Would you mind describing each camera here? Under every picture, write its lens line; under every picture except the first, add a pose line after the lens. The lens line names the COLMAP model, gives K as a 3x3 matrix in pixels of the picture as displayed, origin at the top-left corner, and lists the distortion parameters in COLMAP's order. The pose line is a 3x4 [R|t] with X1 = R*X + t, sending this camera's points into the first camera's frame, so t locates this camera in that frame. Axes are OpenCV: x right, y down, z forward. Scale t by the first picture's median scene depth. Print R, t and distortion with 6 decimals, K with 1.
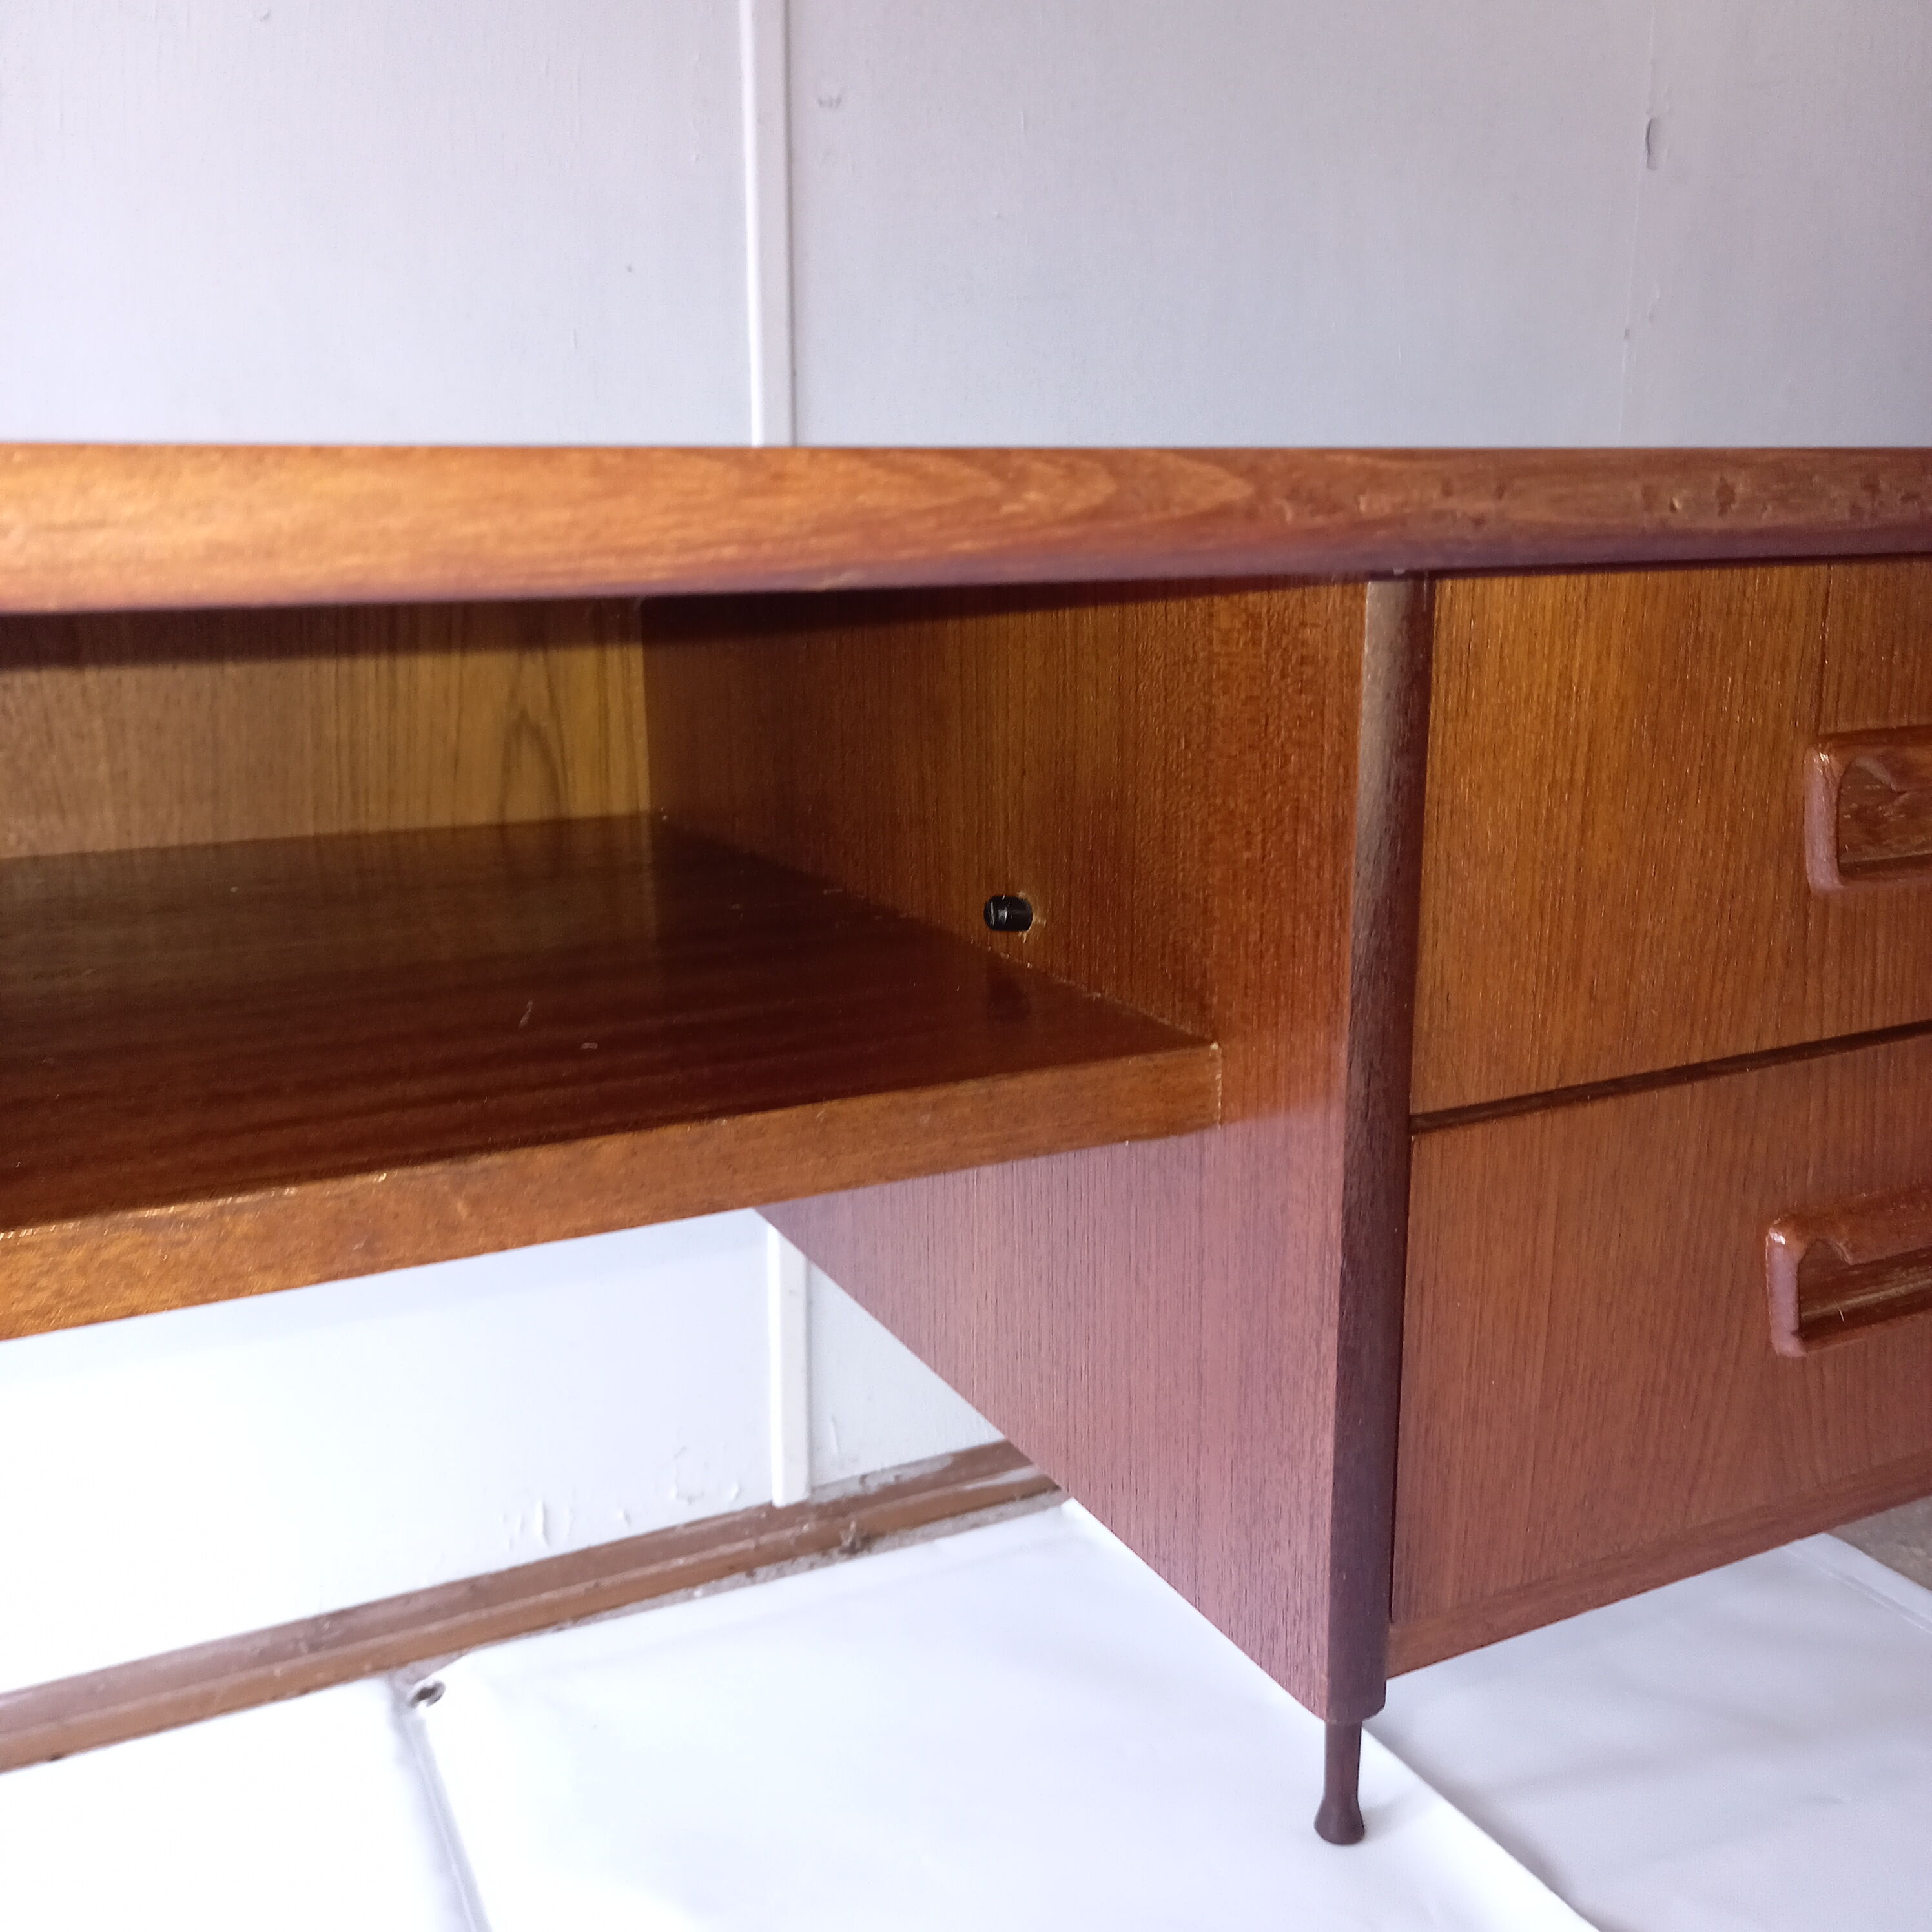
lens RADIAL K [[1907.8, 0, 991.4], [0, 1907.8, 959.9], [0, 0, 1]] dist [0.044985, 0.000000]
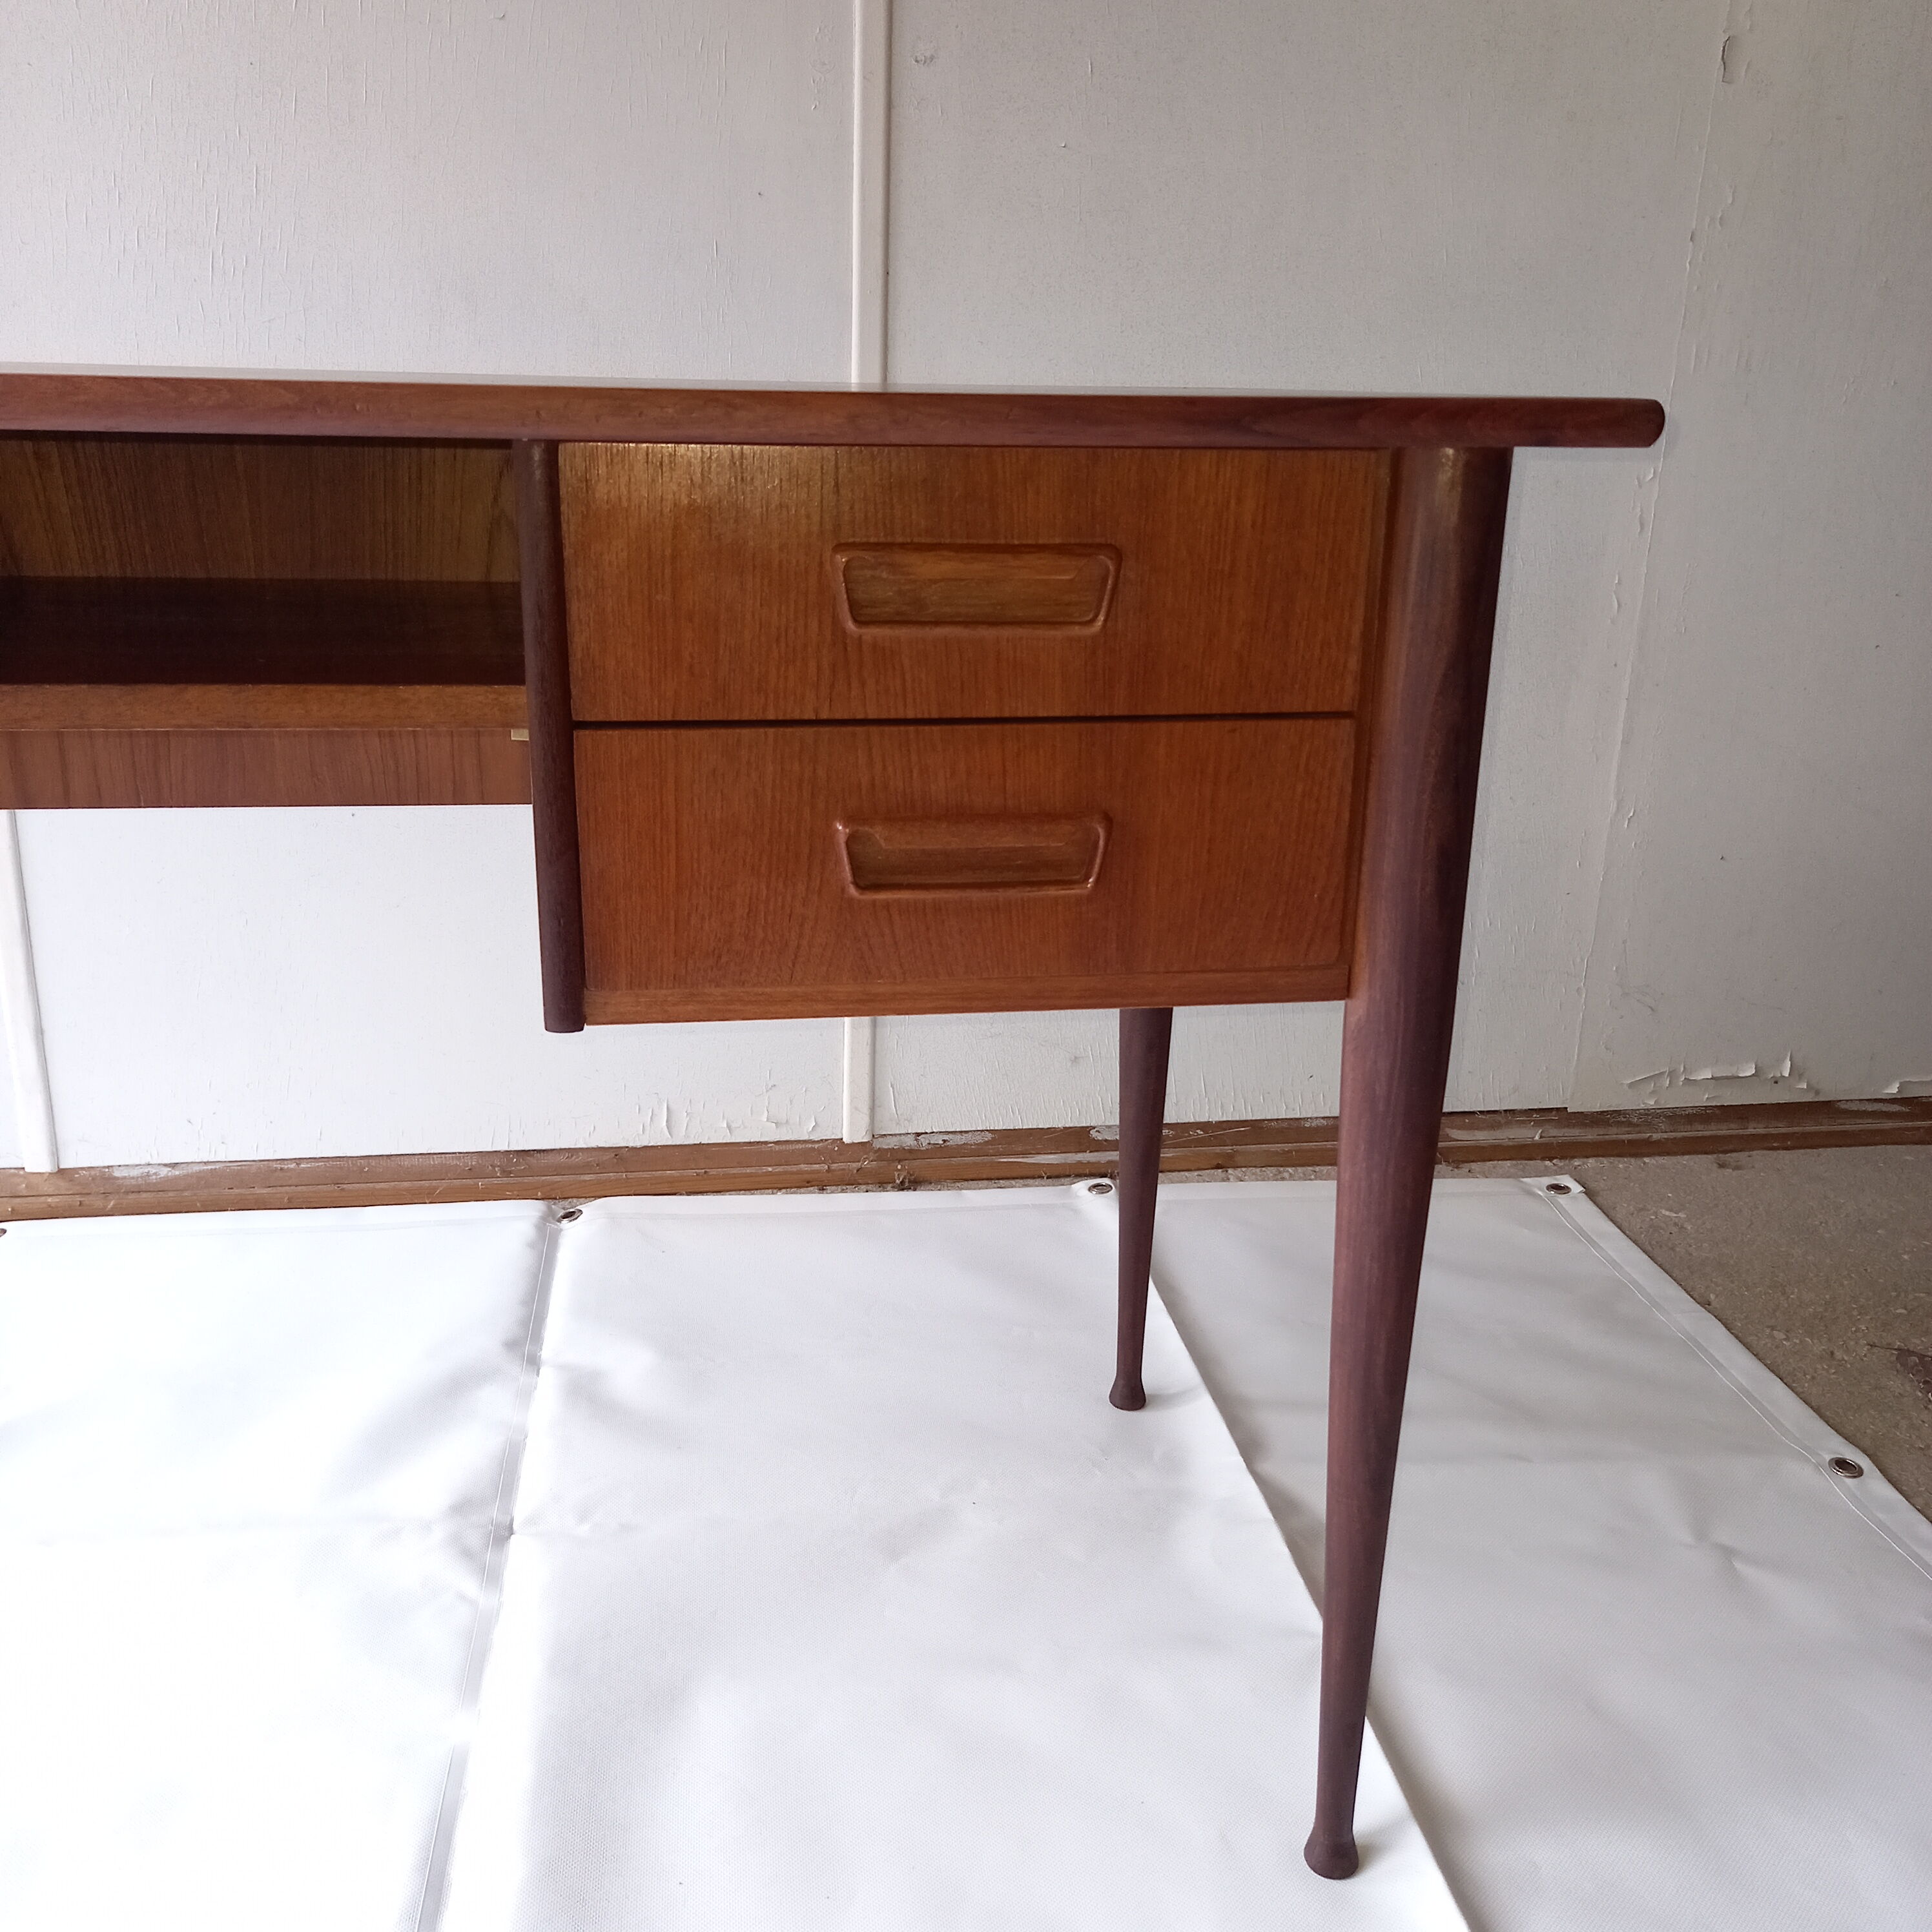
lens RADIAL K [[1907.8, 0, 984.5], [0, 1907.8, 954.5], [0, 0, 1]] dist [0.044985, 0.000000]
pose [[0.947780, 0.120967, -0.295094, 0.625769], [-0.099229, 0.991200, 0.087619, 0.053389], [0.303096, -0.053762, 0.951442, -0.392260]]
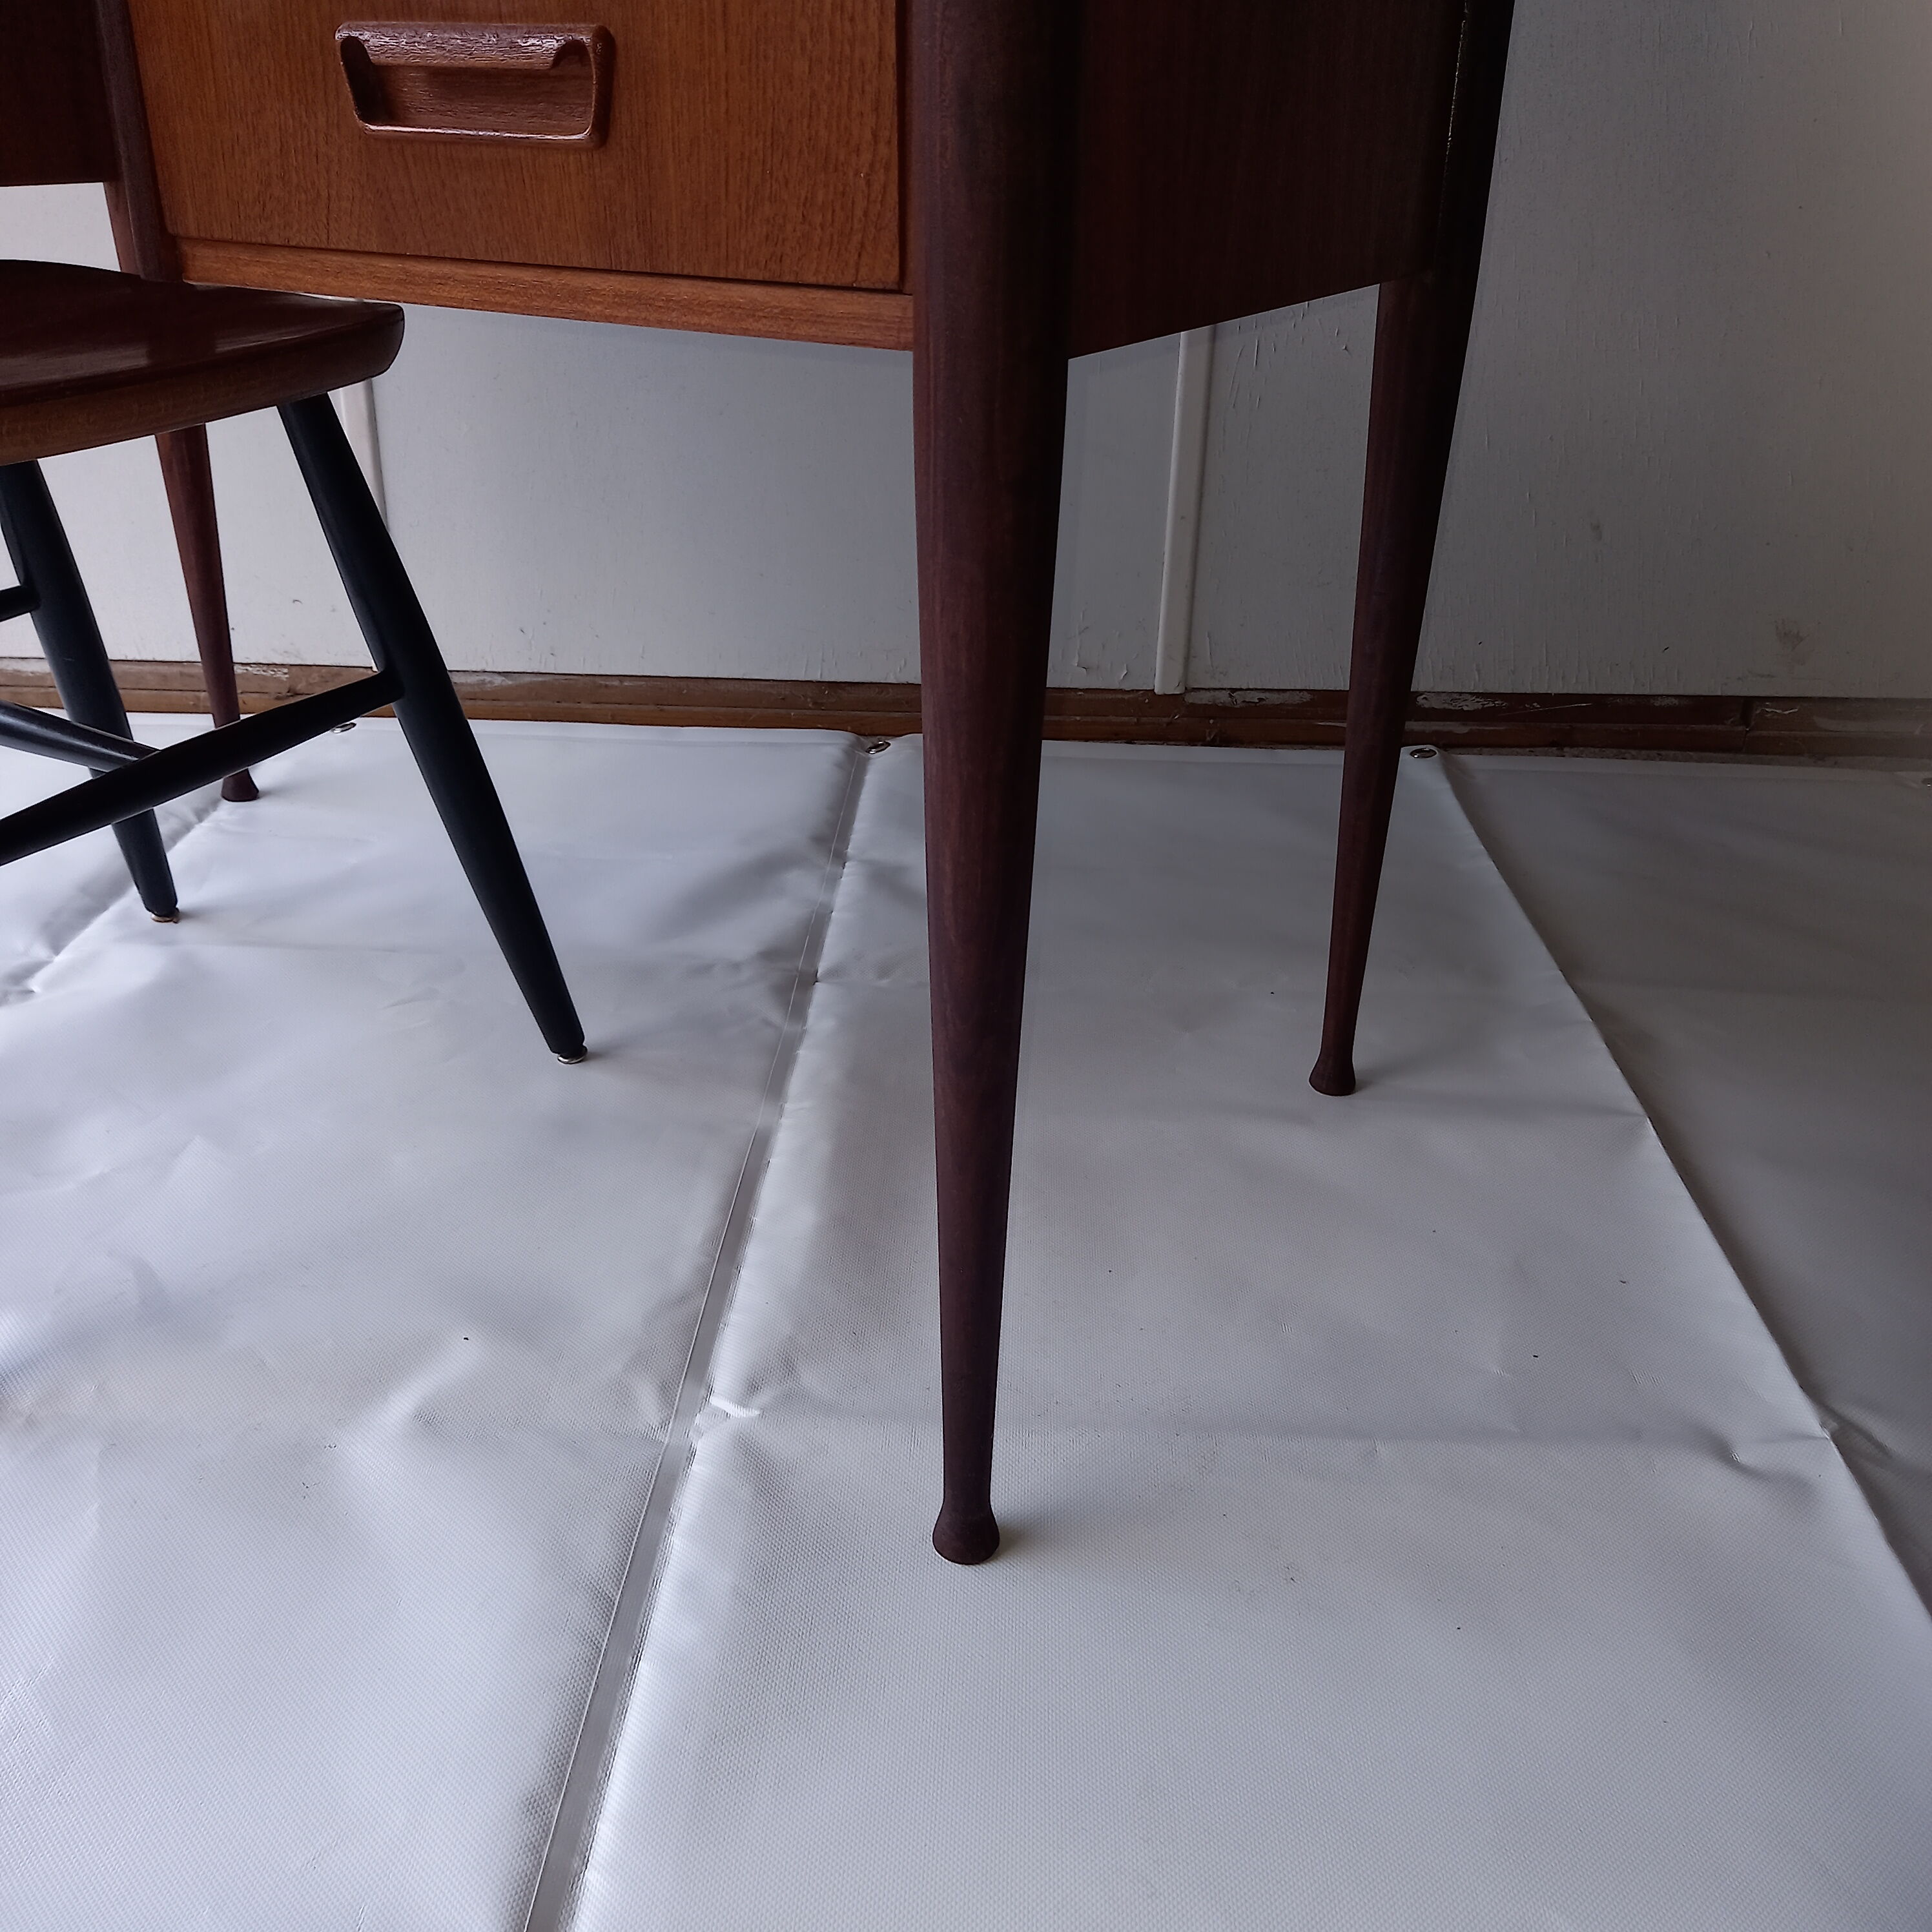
lens RADIAL K [[1907.8, 0, 973.0], [0, 1907.8, 975.3], [0, 0, 1]] dist [0.044985, 0.000000]
pose [[0.879686, 0.221760, -0.420684, 0.639784], [-0.128353, 0.962504, 0.238979, 0.310427], [0.457906, -0.156231, 0.875165, -0.373443]]
